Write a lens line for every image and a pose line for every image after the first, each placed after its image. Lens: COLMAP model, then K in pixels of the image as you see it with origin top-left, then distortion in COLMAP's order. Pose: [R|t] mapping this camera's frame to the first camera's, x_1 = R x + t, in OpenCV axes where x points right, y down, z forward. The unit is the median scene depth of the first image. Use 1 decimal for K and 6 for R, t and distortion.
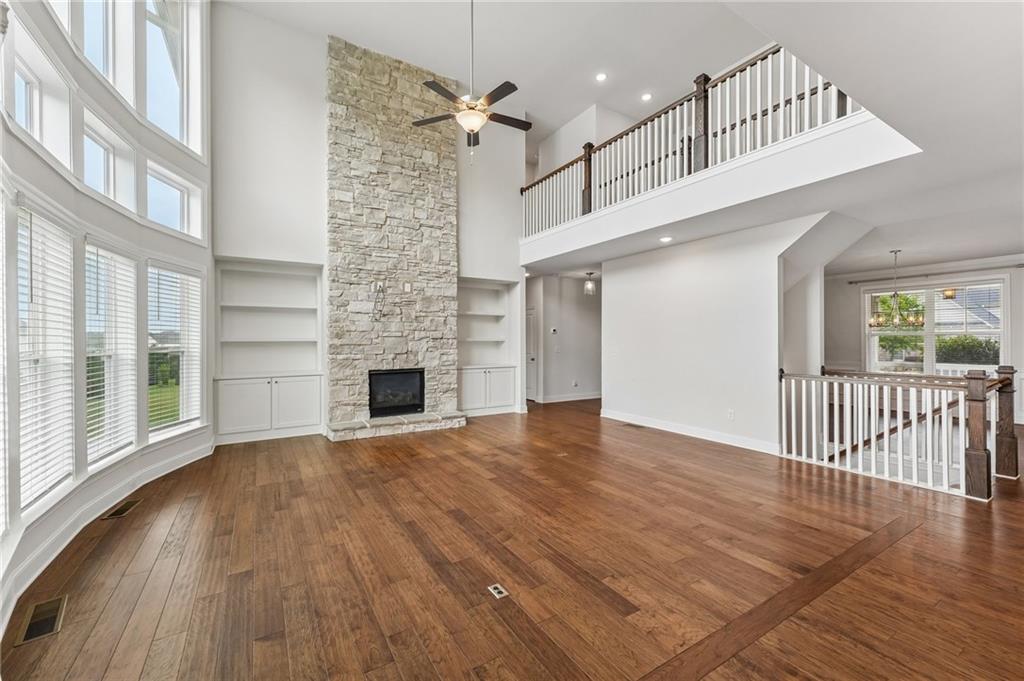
lens RADIAL K [[407.6, 0, 501.6], [0, 407.6, 337.6], [0, 0, 1]] dist [0.010818, -0.003705]
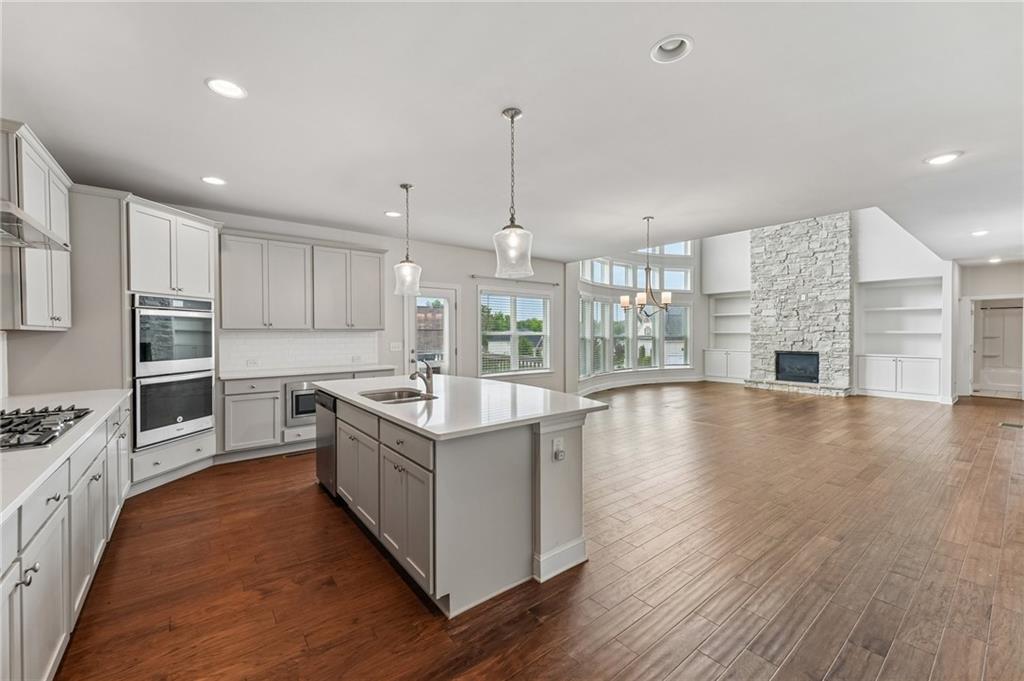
lens RADIAL K [[407.6, 0, 509.3], [0, 407.6, 335.8], [0, 0, 1]] dist [0.010818, -0.003705]
pose [[0.114294, 0.009738, -0.993399, 1.178402], [0.007023, 0.999919, 0.010610, -0.005517], [0.993422, -0.008190, 0.114217, -0.251737]]
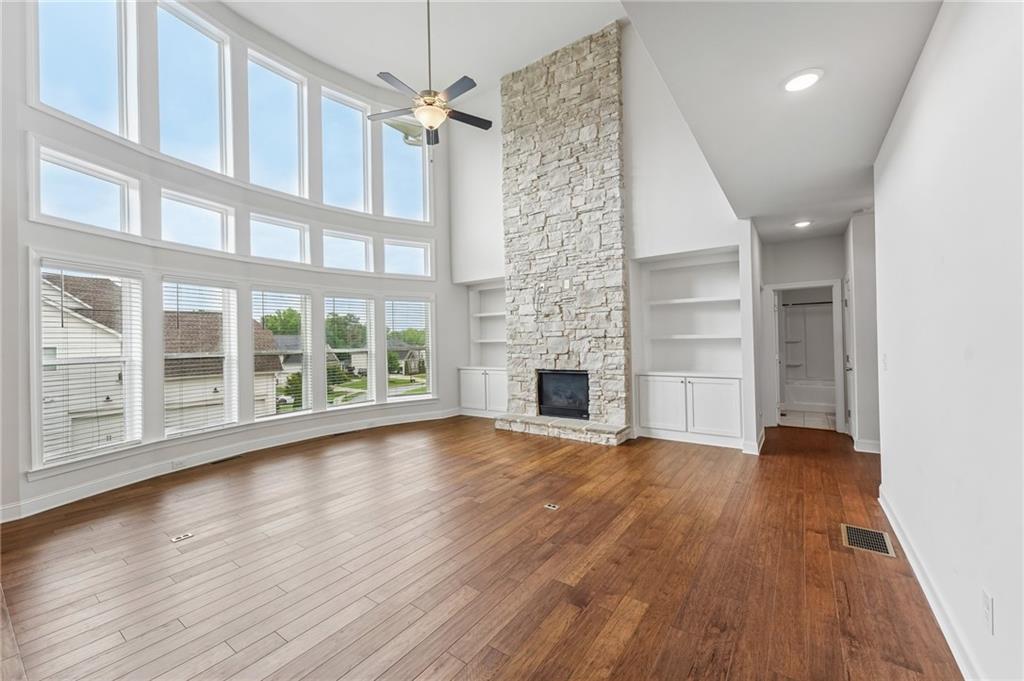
lens RADIAL K [[407.6, 0, 510.1], [0, 407.6, 335.9], [0, 0, 1]] dist [0.010818, -0.003705]
pose [[0.390871, -0.017780, -0.920274, 0.606375], [0.025527, 0.999638, -0.008471, 0.001720], [0.920092, -0.020181, 0.391183, 0.524086]]
